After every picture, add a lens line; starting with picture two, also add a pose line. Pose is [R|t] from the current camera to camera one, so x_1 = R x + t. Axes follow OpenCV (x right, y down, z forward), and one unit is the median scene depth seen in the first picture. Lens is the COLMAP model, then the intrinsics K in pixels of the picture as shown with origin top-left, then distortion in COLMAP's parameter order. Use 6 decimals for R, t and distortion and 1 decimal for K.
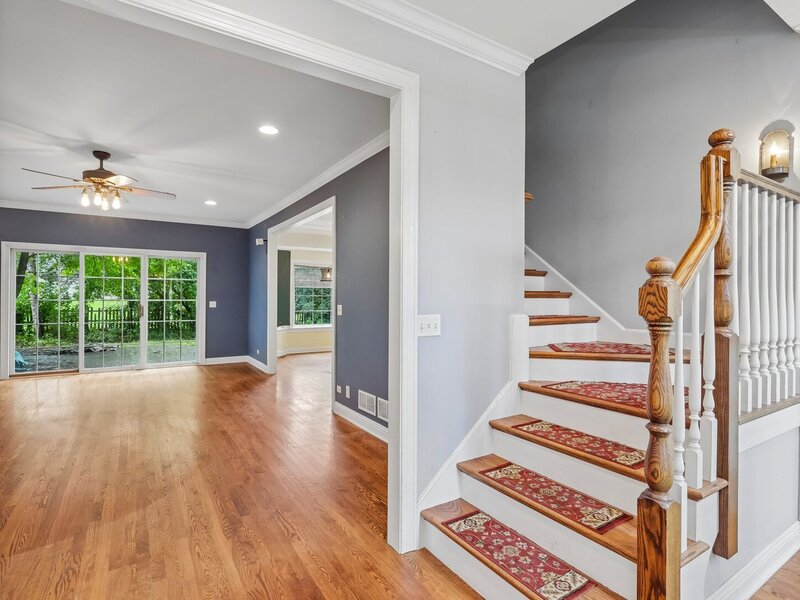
lens RADIAL K [[413.9, 0, 396.1], [0, 413.9, 297.6], [0, 0, 1]] dist [-0.003251, 0.000478]
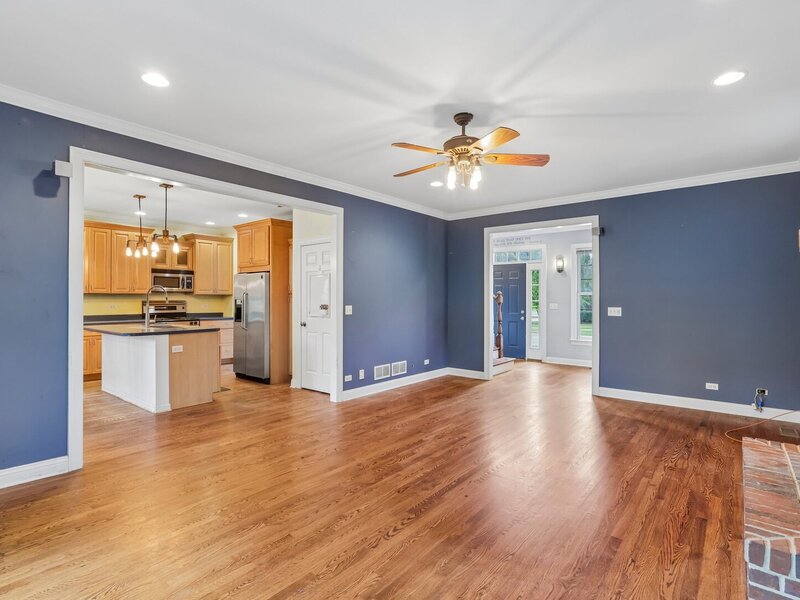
lens RADIAL K [[413.9, 0, 396.1], [0, 413.9, 297.6], [0, 0, 1]] dist [-0.003251, 0.000478]
pose [[-0.305795, -0.001916, 0.952095, -2.564144], [-0.003517, 0.999993, 0.000883, -0.012280], [-0.952091, -0.003079, -0.305800, 2.455624]]
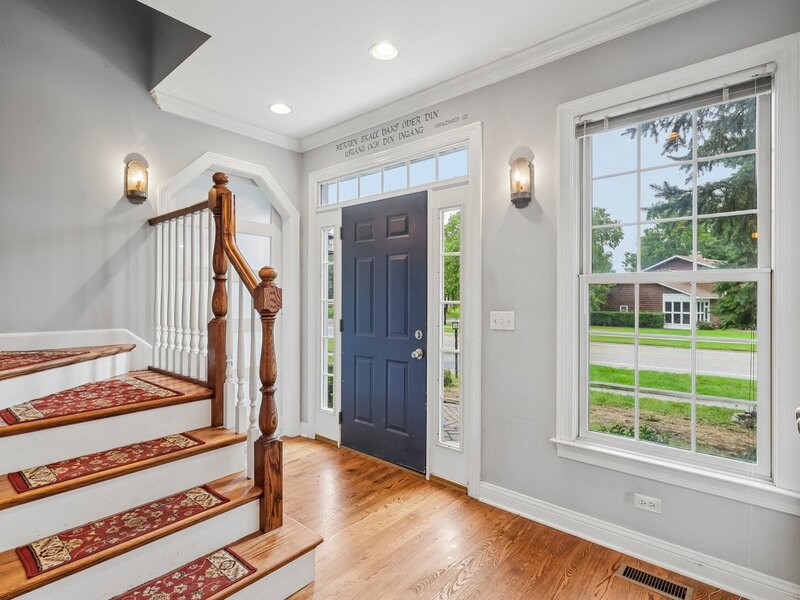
lens RADIAL K [[413.9, 0, 396.1], [0, 413.9, 297.6], [0, 0, 1]] dist [-0.003251, 0.000478]
pose [[-0.288860, -0.005497, 0.957356, -0.524175], [-0.005881, 0.999975, 0.003967, -0.001264], [-0.957353, -0.004484, -0.288885, 0.631379]]
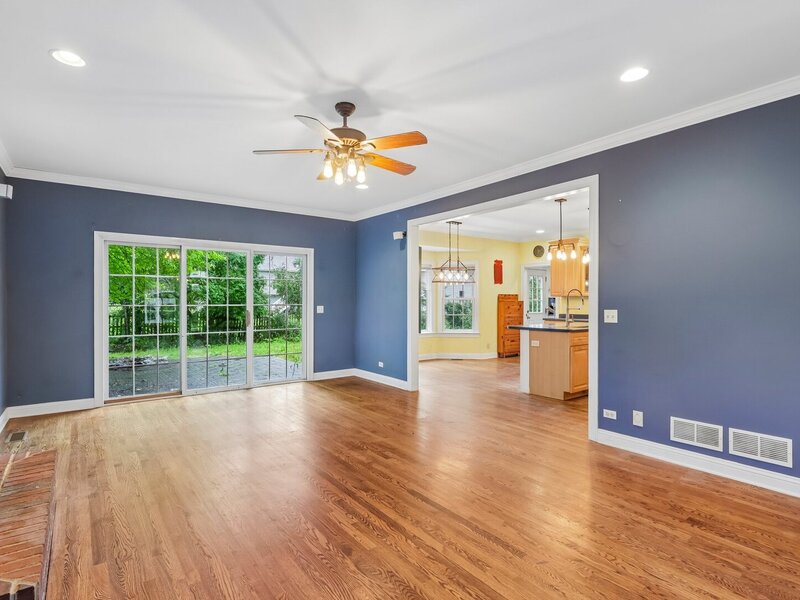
lens RADIAL K [[418.4, 0, 396.0], [0, 418.4, 301.6], [0, 0, 1]] dist [-0.001059, 0.000239]
pose [[0.996547, -0.004293, 0.082922, -1.239775], [0.004091, 0.999988, 0.002603, -0.003971], [-0.082932, -0.002255, 0.996553, 0.444978]]
